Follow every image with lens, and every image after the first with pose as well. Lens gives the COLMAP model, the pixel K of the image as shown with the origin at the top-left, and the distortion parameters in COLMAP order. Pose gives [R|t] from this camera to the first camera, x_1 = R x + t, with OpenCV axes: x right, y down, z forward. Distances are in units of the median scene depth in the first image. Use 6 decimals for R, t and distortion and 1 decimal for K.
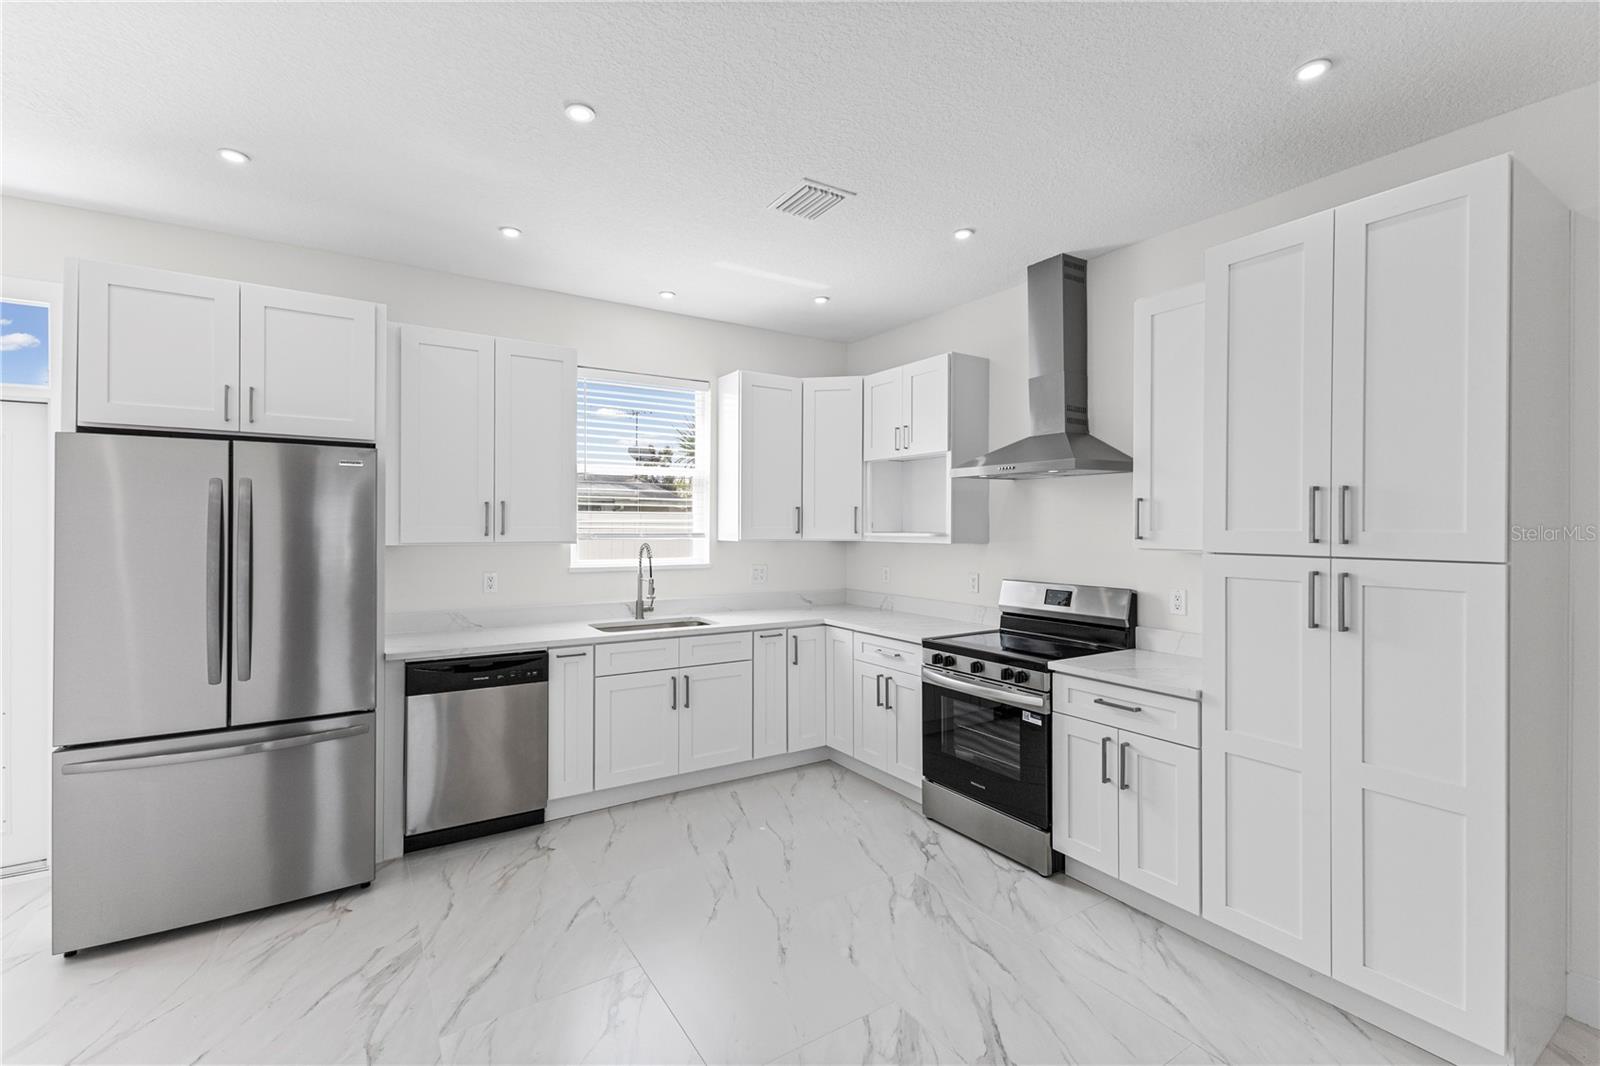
lens RADIAL K [[699.5, 0, 818.7], [0, 699.5, 527.5], [0, 0, 1]] dist [0.012693, -0.001032]
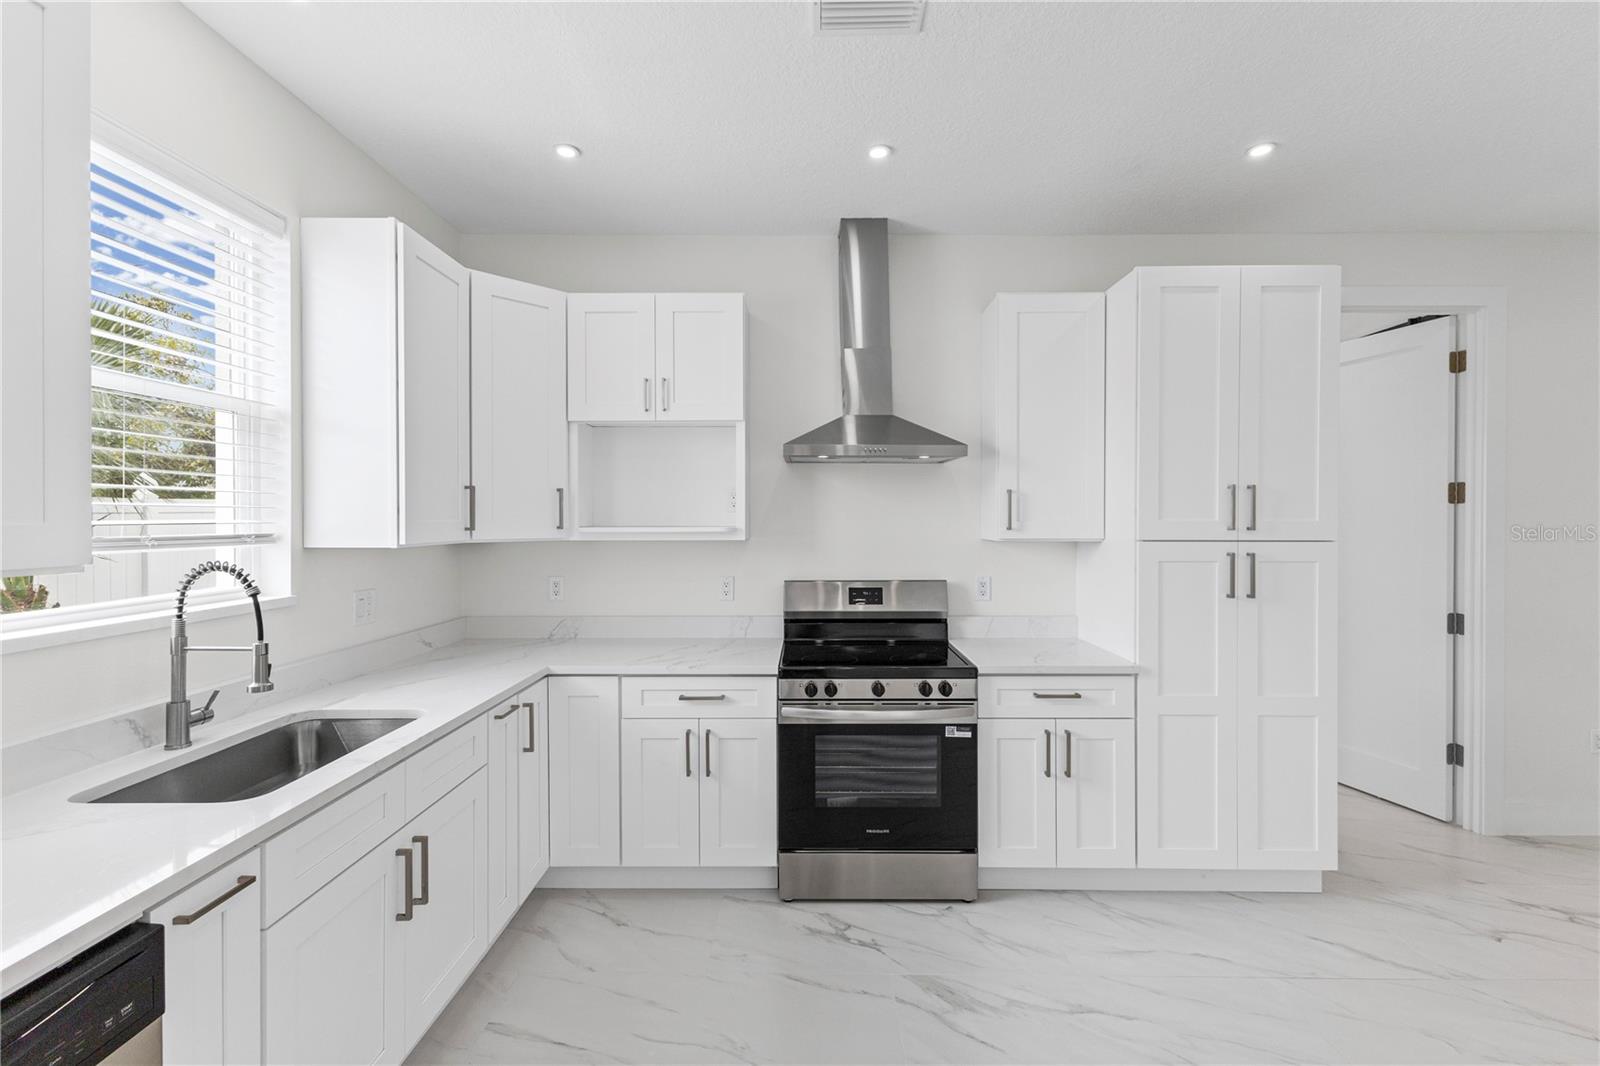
lens RADIAL K [[699.5, 0, 790.4], [0, 699.5, 526.1], [0, 0, 1]] dist [0.012693, -0.001032]
pose [[0.567913, -0.011277, 0.823011, -0.491490], [0.004074, 0.999932, 0.010890, -0.001025], [-0.823078, -0.002832, 0.567921, 0.598059]]
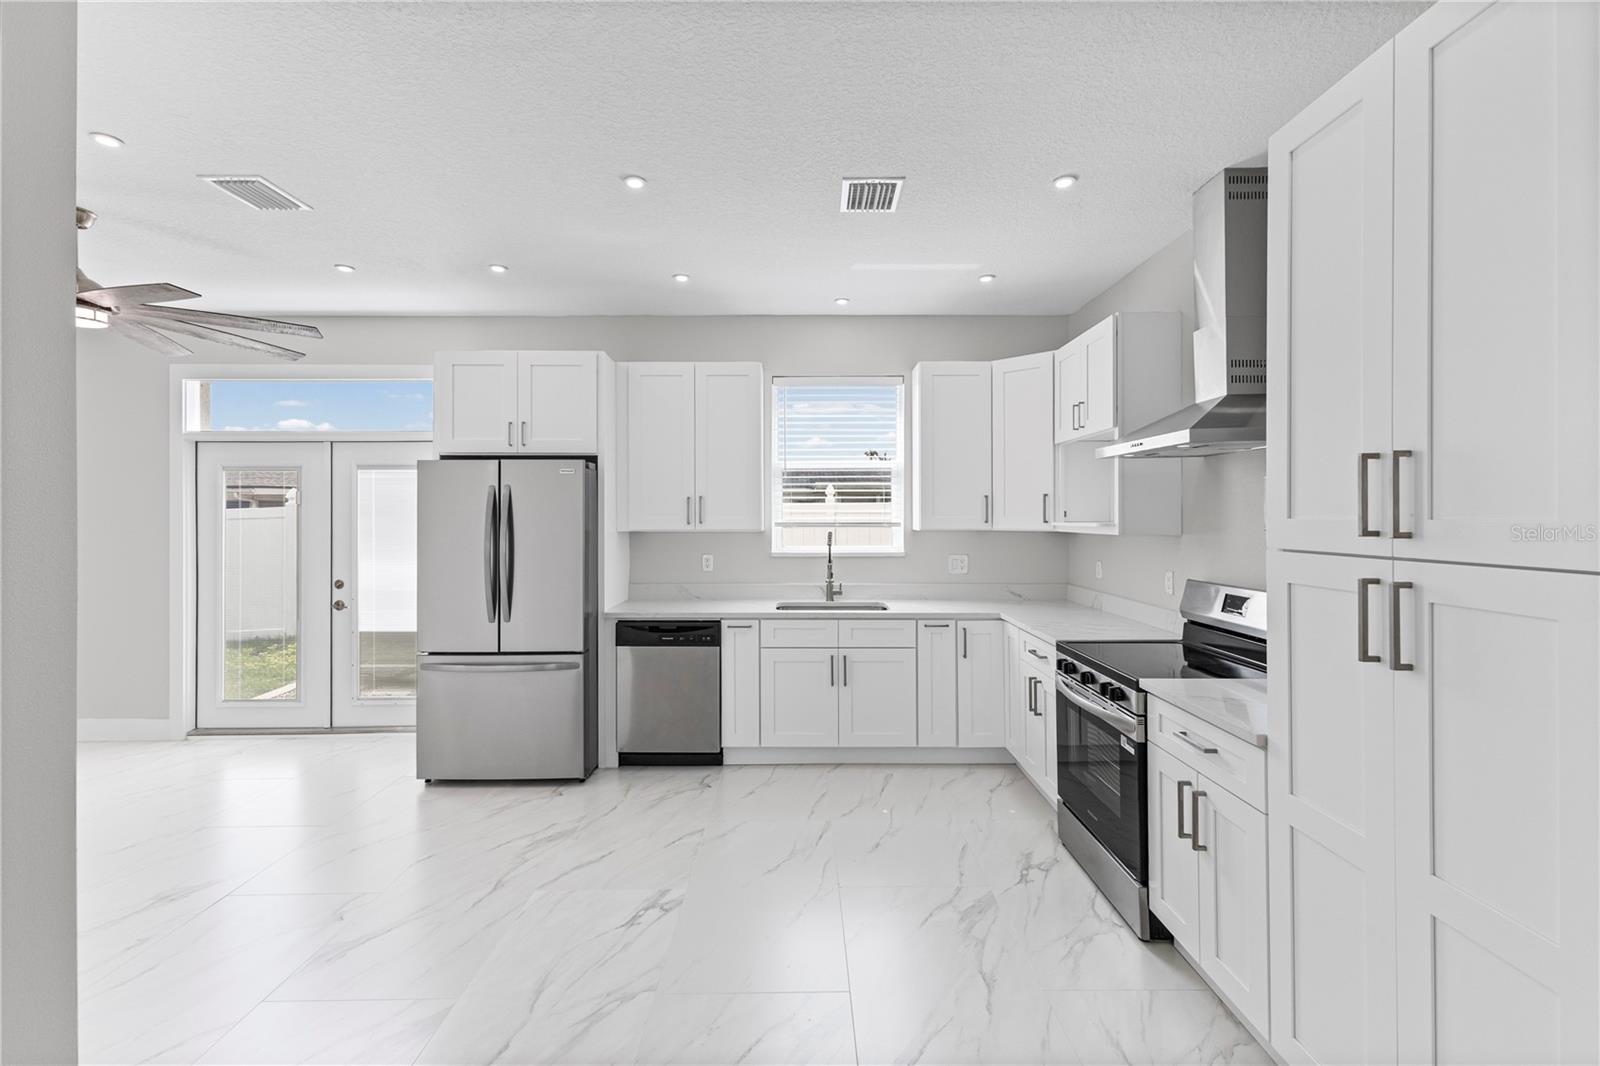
lens RADIAL K [[699.5, 0, 817.8], [0, 699.5, 516.9], [0, 0, 1]] dist [0.012693, -0.001032]
pose [[0.842064, -0.003543, -0.539366, 0.398631], [0.002958, 0.999994, -0.001950, 0.001761], [0.539369, 0.000047, 0.842069, 0.088836]]
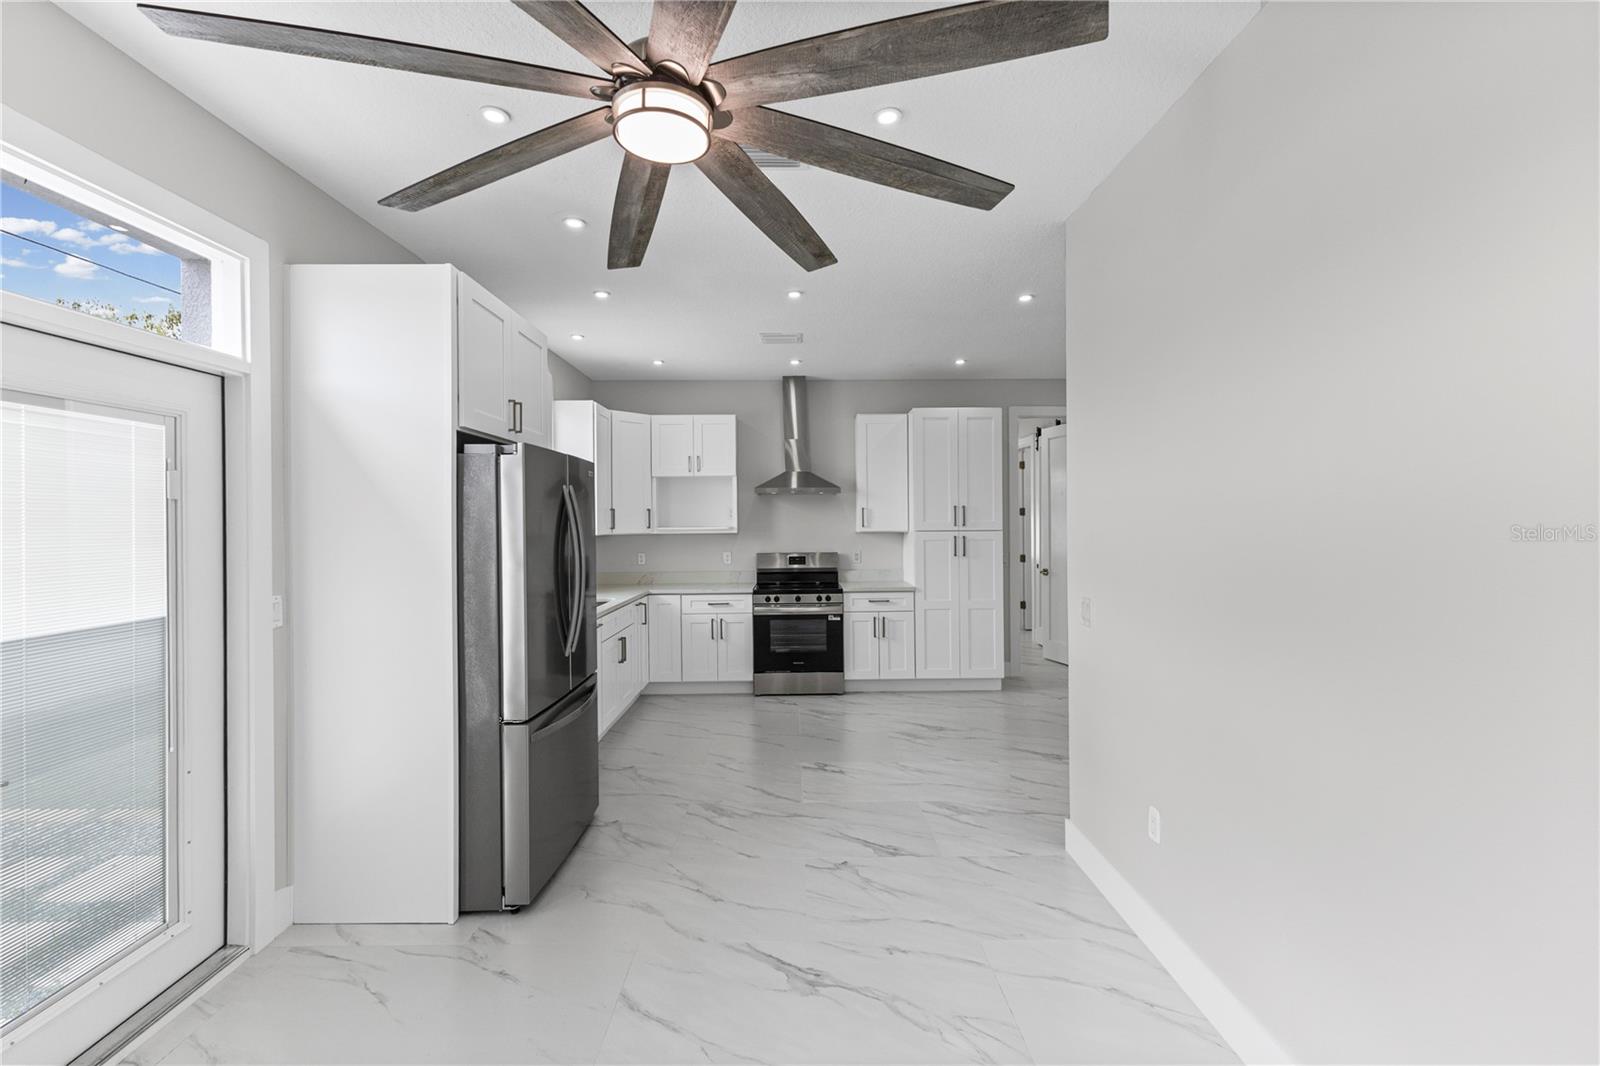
lens RADIAL K [[699.5, 0, 791.0], [0, 699.5, 521.9], [0, 0, 1]] dist [0.012693, -0.001032]
pose [[0.543740, -0.006466, 0.839229, -1.273241], [0.011987, 0.999928, -0.000063, -0.000946], [-0.839168, 0.010094, 0.543778, 0.020068]]
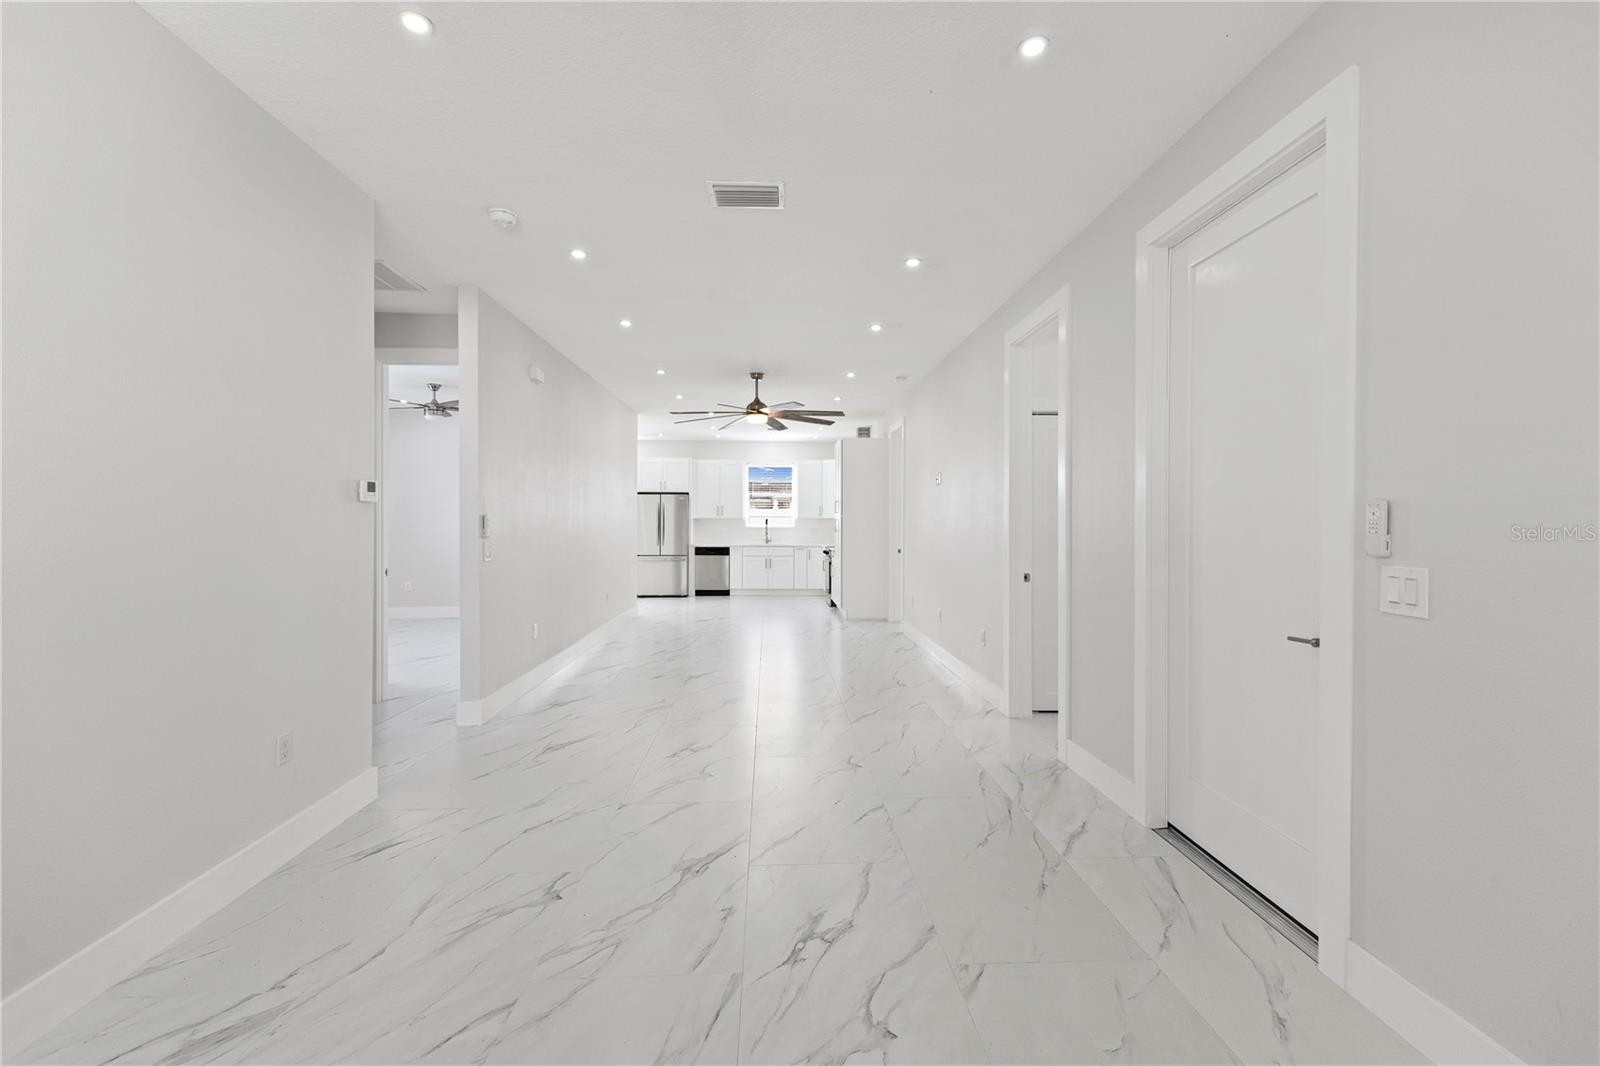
lens RADIAL K [[699.5, 0, 808.7], [0, 699.5, 528.0], [0, 0, 1]] dist [0.012693, -0.001032]
pose [[0.862202, 0.002571, -0.506558, 1.823185], [-0.000358, 0.999990, 0.004466, 0.061124], [0.506565, -0.003669, 0.862194, -1.936548]]
